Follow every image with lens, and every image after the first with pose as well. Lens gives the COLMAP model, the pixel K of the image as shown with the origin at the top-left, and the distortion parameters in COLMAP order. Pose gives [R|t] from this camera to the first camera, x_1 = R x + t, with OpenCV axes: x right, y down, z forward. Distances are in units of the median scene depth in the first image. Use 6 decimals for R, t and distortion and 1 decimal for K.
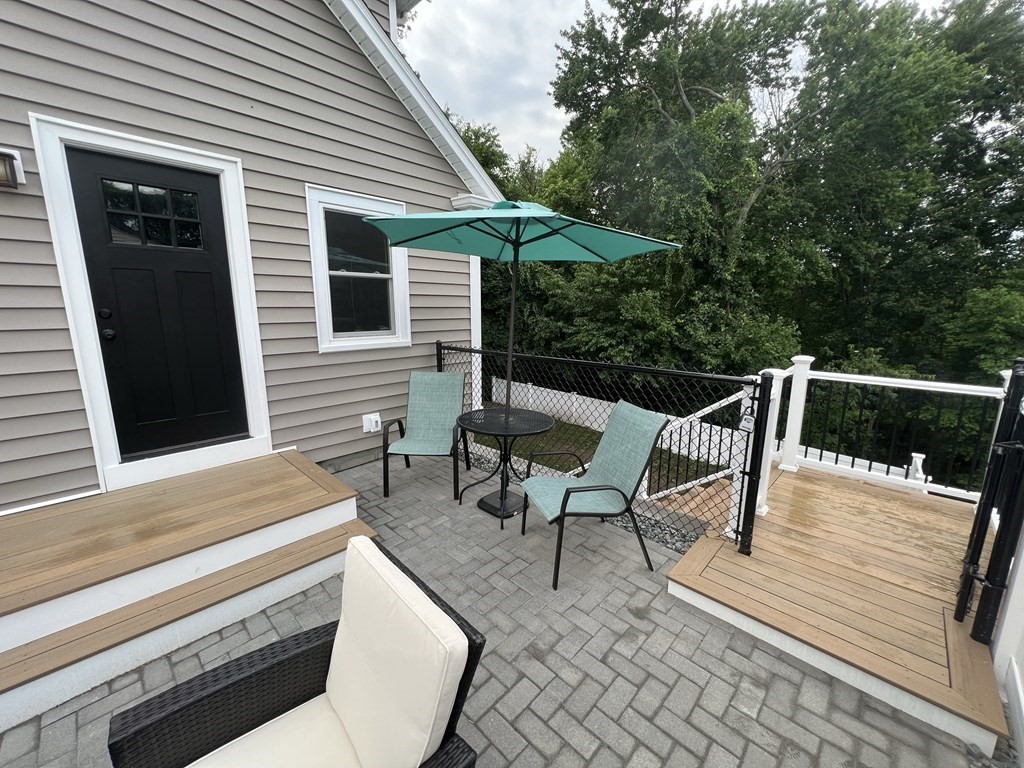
lens RADIAL K [[407.2, 0, 511.8], [0, 407.2, 383.0], [0, 0, 1]] dist [0.000064, -0.000546]
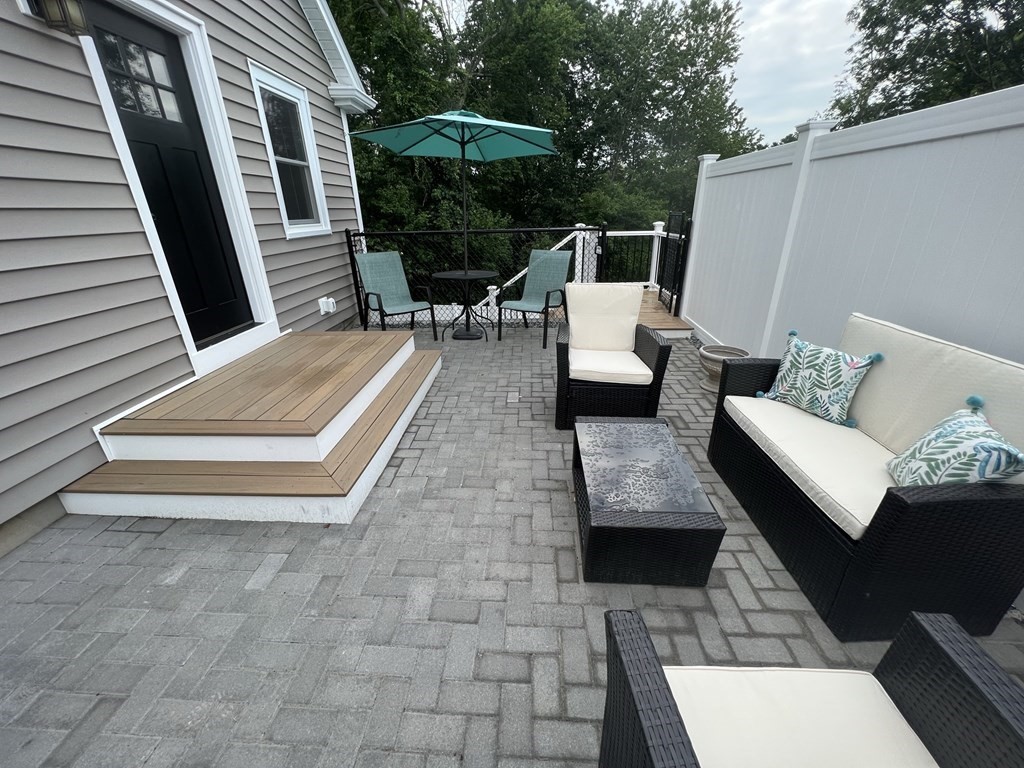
lens RADIAL K [[407.2, 0, 513.5], [0, 407.2, 380.7], [0, 0, 1]] dist [0.000064, -0.000546]
pose [[0.751309, -0.273330, 0.600688, -0.818053], [0.142666, 0.955945, 0.256543, 0.097165], [-0.644346, -0.107045, 0.757205, -0.246217]]
